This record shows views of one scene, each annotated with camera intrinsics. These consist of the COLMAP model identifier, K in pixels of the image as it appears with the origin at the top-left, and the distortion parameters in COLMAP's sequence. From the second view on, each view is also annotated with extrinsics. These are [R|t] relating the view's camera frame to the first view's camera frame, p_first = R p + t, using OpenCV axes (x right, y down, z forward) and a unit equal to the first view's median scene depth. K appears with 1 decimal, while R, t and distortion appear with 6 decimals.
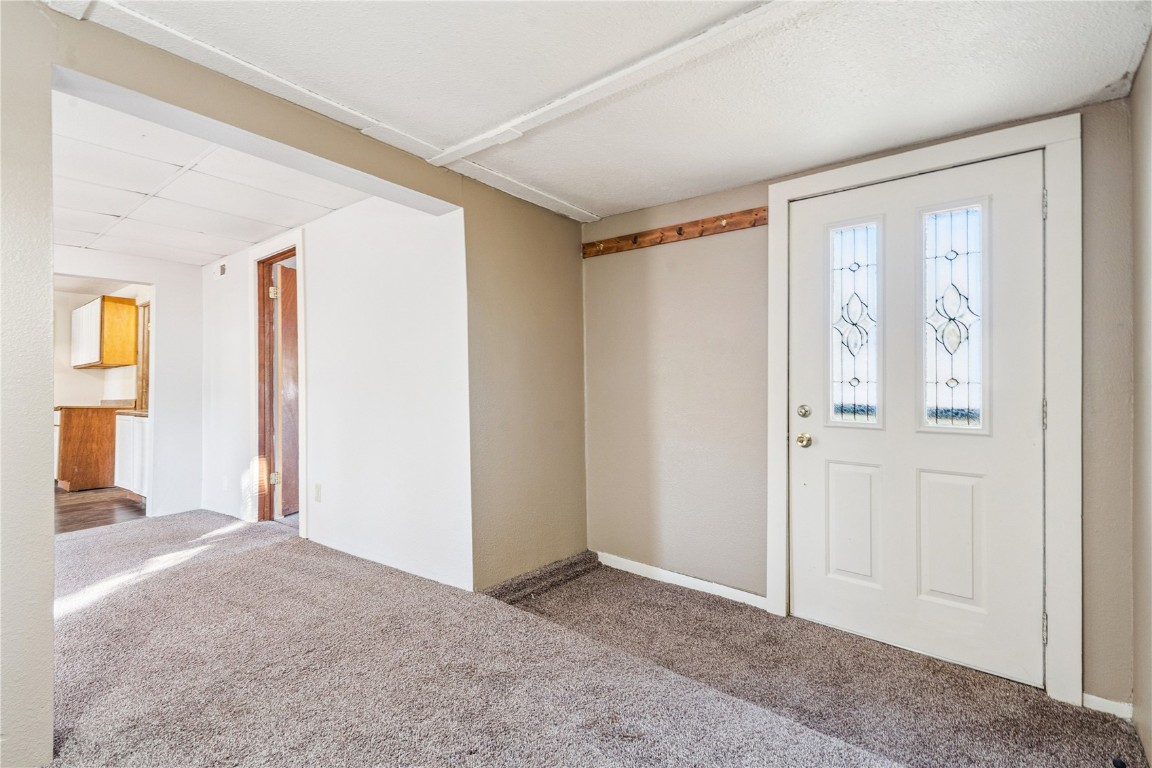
lens RADIAL K [[524.5, 0, 586.9], [0, 524.5, 385.5], [0, 0, 1]] dist [-0.000175, -0.000072]
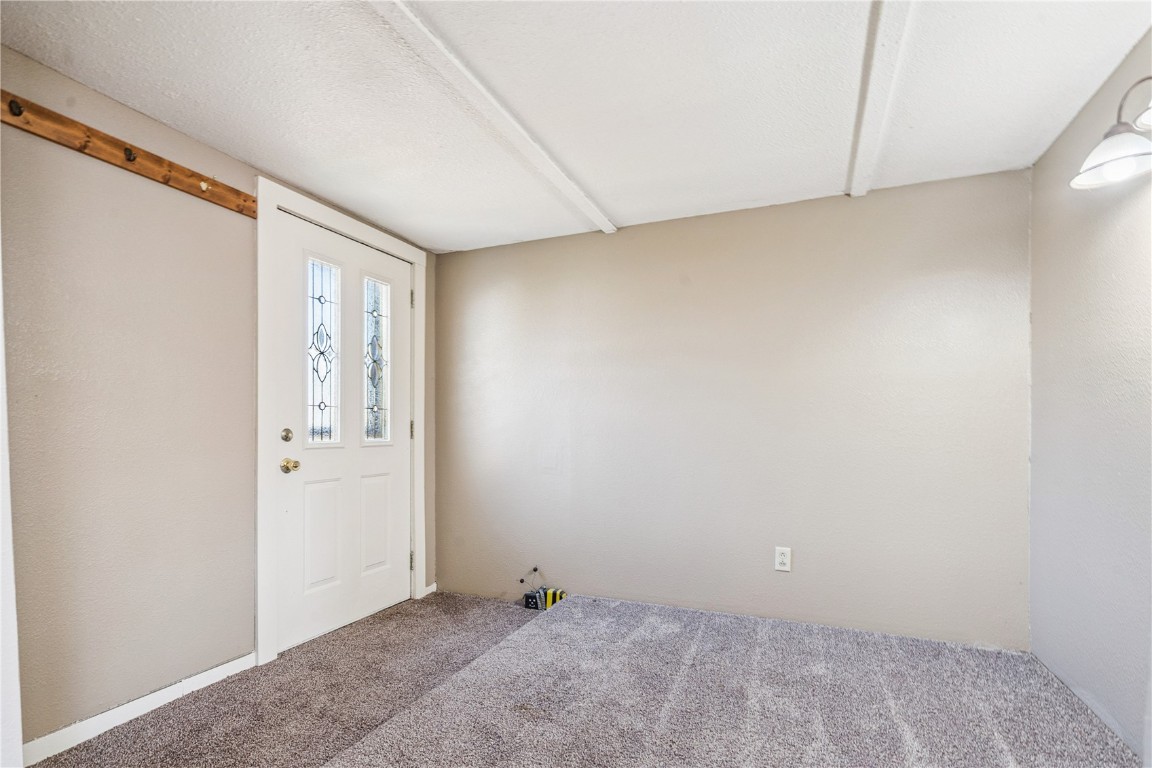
lens RADIAL K [[524.5, 0, 586.1], [0, 524.5, 430.7], [0, 0, 1]] dist [-0.000175, -0.000072]
pose [[-0.279441, -0.022701, 0.959894, -0.658535], [-0.010164, 0.999734, 0.020684, 0.015314], [-0.960109, -0.003977, -0.279597, 0.743006]]
